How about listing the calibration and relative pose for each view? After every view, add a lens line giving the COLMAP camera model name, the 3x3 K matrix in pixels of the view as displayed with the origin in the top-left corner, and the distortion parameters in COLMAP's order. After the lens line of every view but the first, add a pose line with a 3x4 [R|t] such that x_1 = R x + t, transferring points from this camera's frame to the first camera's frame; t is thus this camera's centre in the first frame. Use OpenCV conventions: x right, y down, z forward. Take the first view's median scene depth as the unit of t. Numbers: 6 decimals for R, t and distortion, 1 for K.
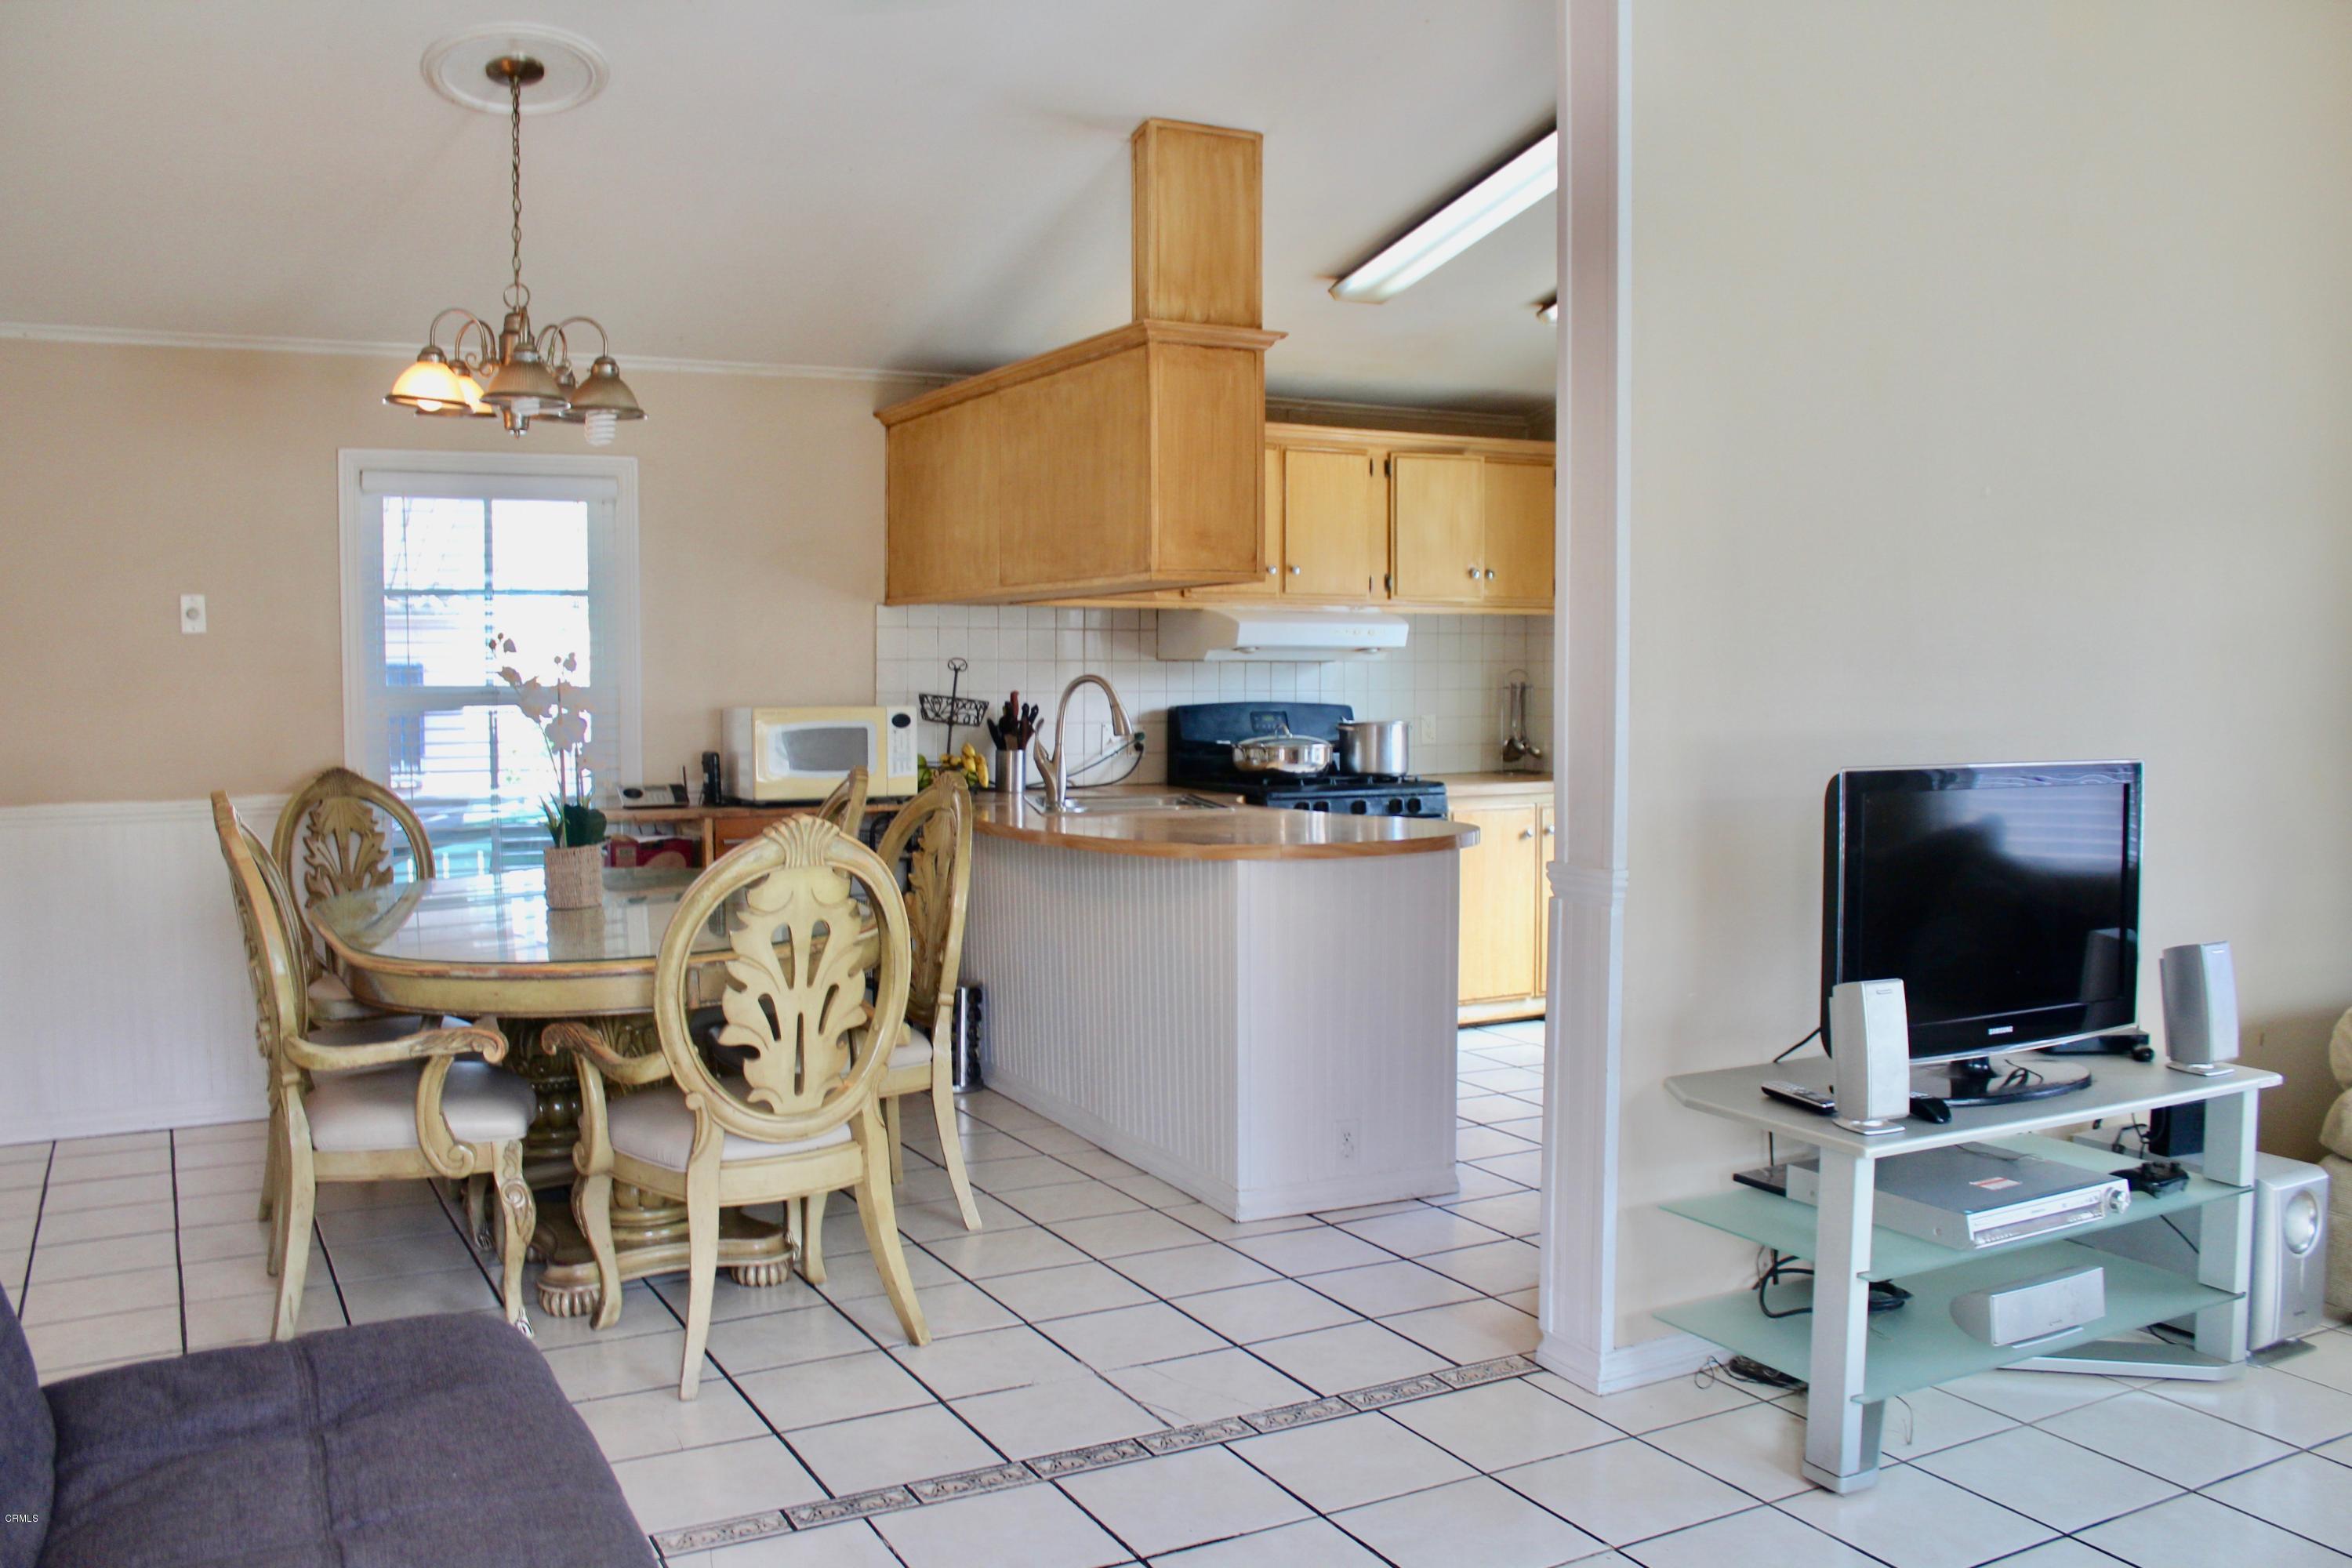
lens RADIAL K [[1958.3, 0, 1172.2], [0, 1958.3, 781.6], [0, 0, 1]] dist [-0.157519, 0.151513]
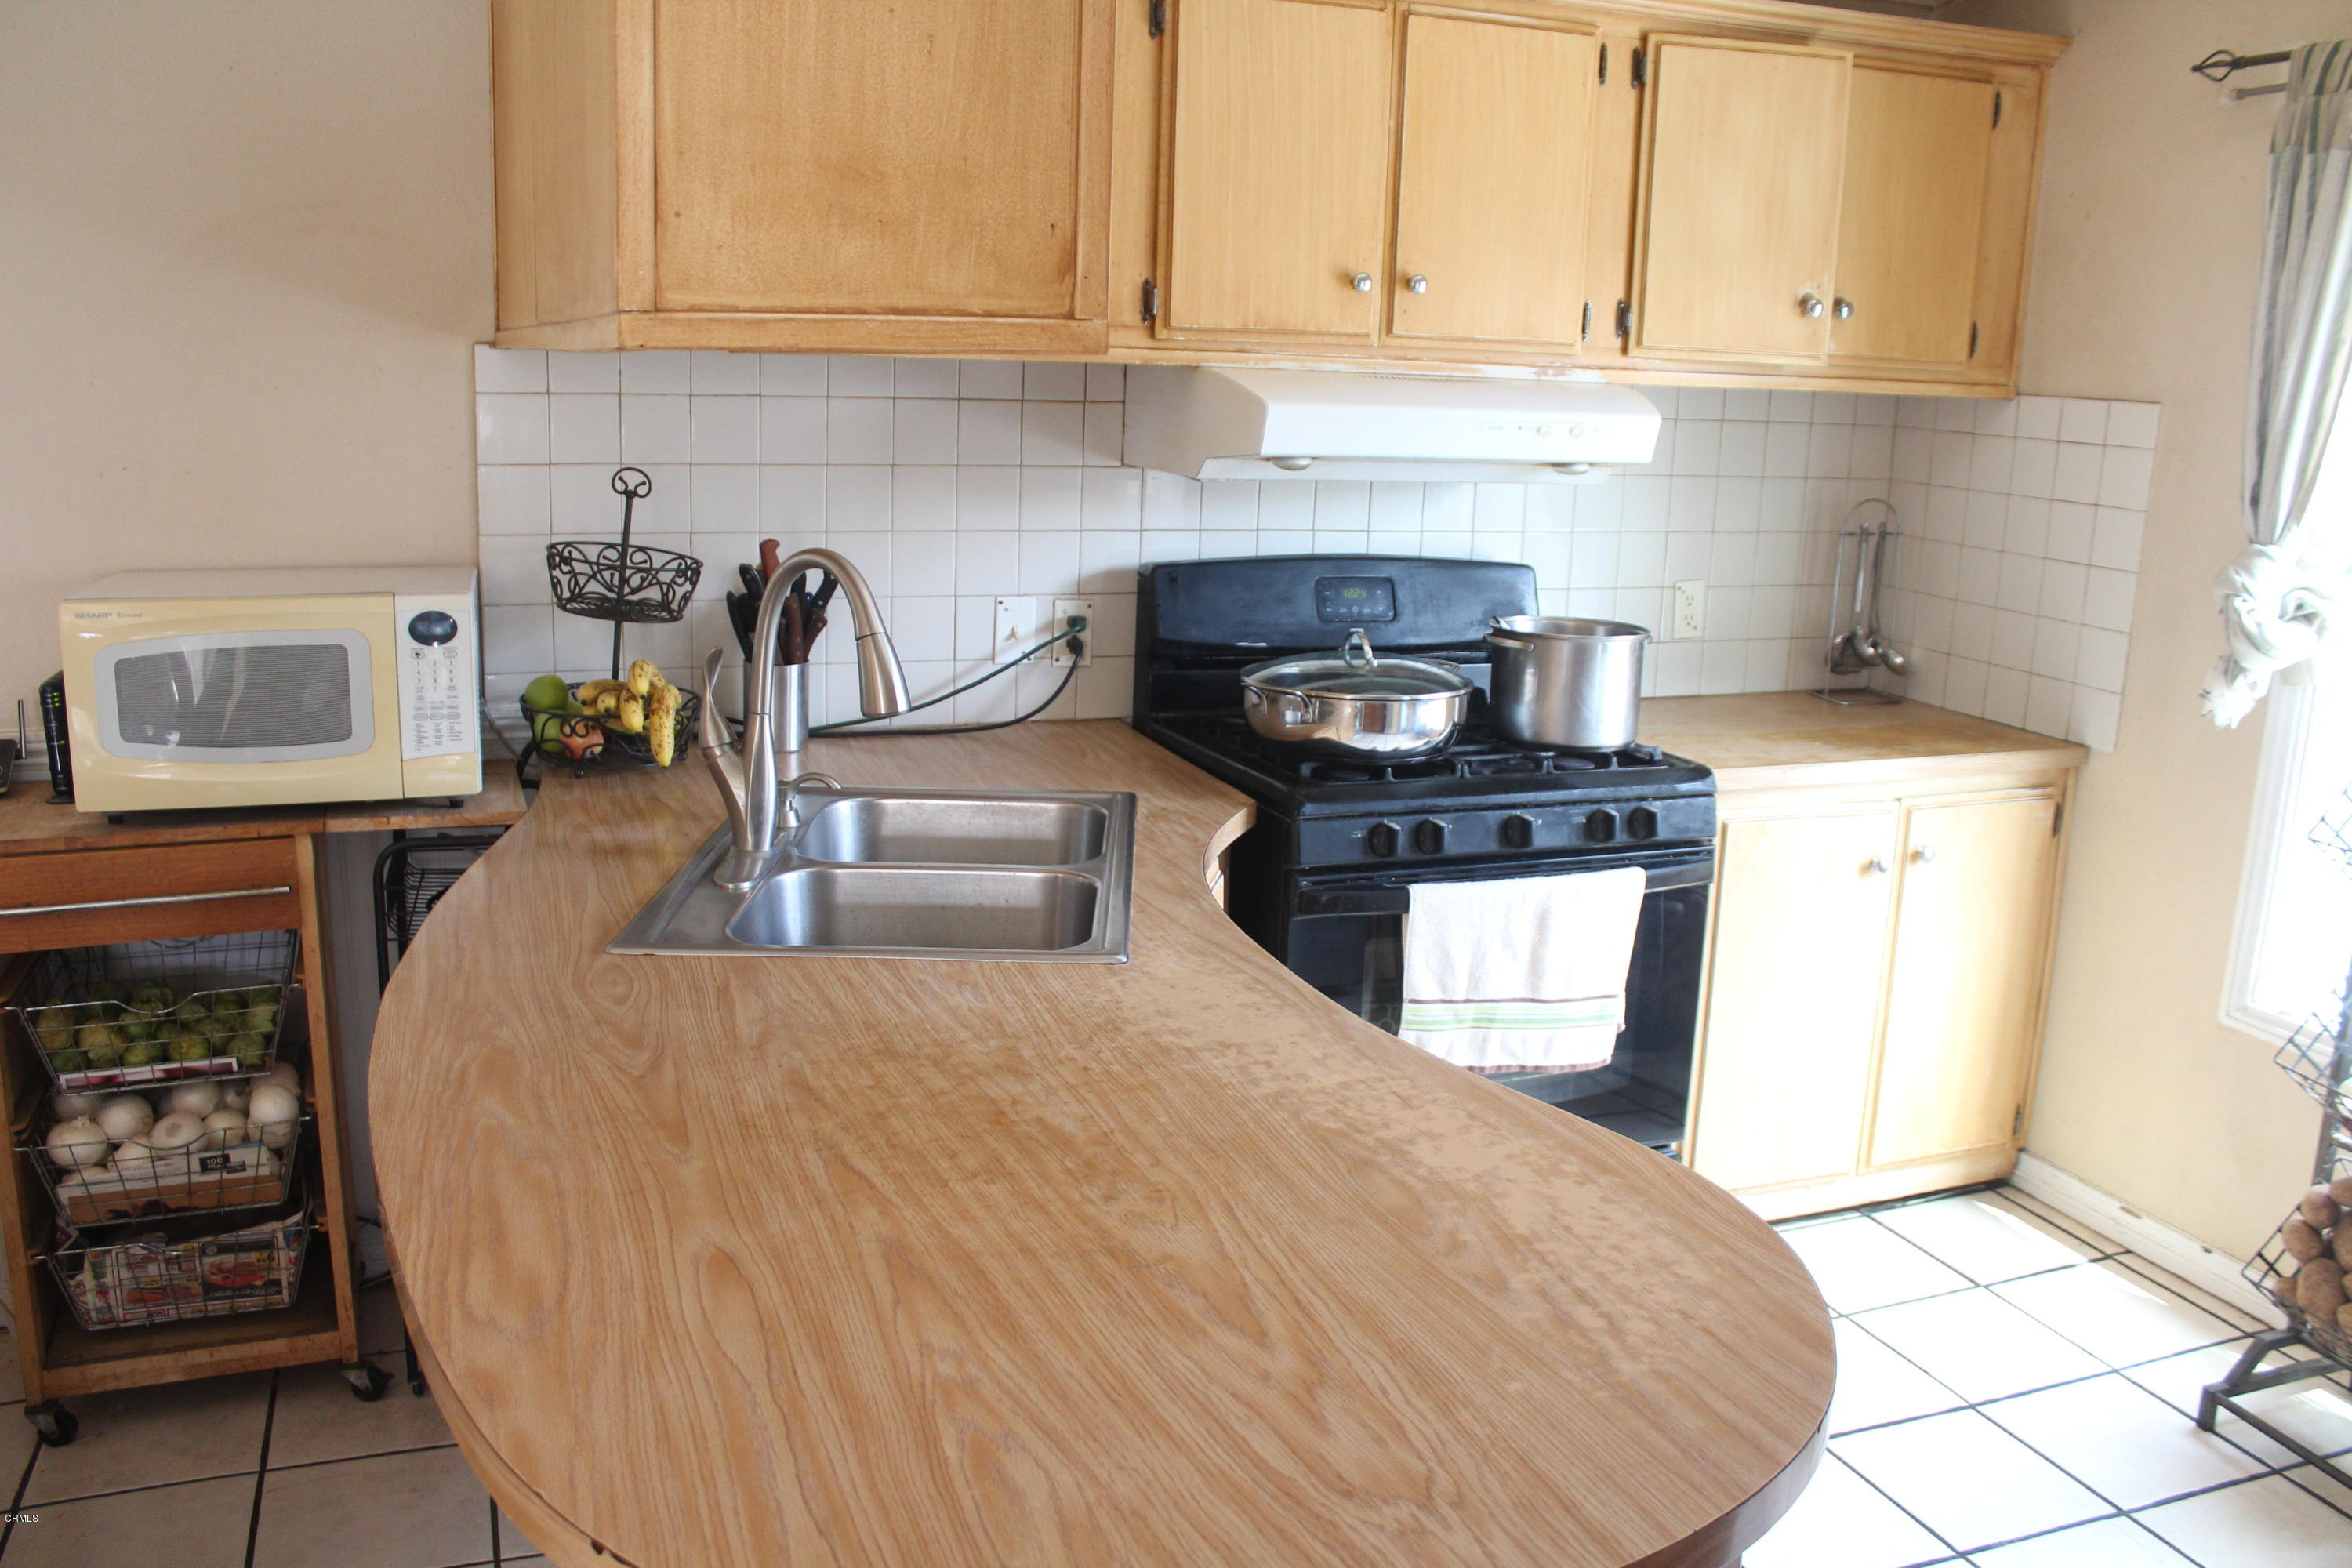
lens RADIAL K [[1958.3, 0, 1172.2], [0, 1958.3, 781.6], [0, 0, 1]] dist [-0.157519, 0.151513]
pose [[0.991006, 0.061504, -0.118843, 0.066051], [-0.042016, 0.986217, 0.160033, -0.062947], [0.127048, -0.153601, 0.979932, 0.525099]]
